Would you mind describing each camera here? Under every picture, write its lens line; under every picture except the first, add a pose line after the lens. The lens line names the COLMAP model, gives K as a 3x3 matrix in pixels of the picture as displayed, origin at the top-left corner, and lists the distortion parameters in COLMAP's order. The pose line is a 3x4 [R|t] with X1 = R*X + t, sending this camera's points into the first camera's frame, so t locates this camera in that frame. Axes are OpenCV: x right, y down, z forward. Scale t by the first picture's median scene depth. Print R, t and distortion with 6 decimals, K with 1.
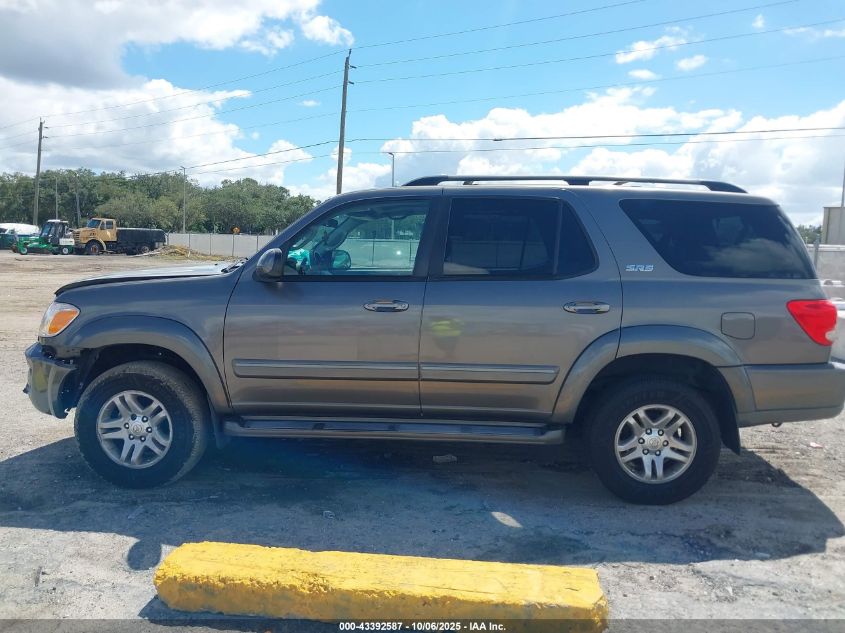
lens RADIAL K [[675.3, 0, 446.7], [0, 675.3, 313.6], [0, 0, 1]] dist [0.001239, -0.008741]
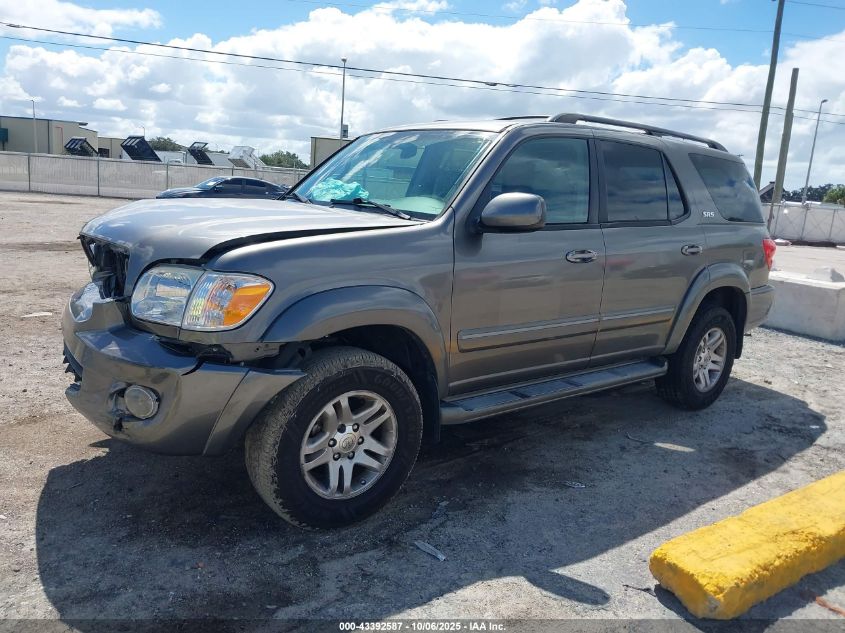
lens RADIAL K [[662.0, 0, 422.5], [0, 662.0, 316.5], [0, 0, 1]] dist [-0.002085, -0.008370]
pose [[0.758612, -0.100528, 0.643741, -0.842761], [0.019688, 0.991111, 0.131572, -0.050756], [-0.651245, -0.087138, 0.753848, 0.446946]]
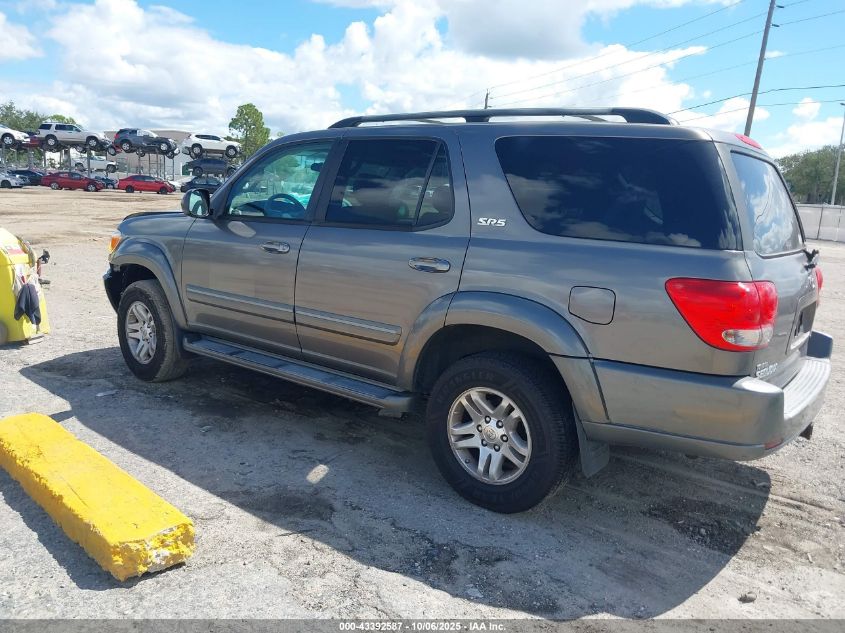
lens RADIAL K [[675.3, 0, 446.7], [0, 675.3, 313.6], [0, 0, 1]] dist [0.001239, -0.008741]
pose [[0.812440, 0.120504, -0.570456, 0.721691], [-0.089662, 0.992592, 0.081982, -0.017607], [0.576109, -0.015458, 0.817227, 0.301845]]
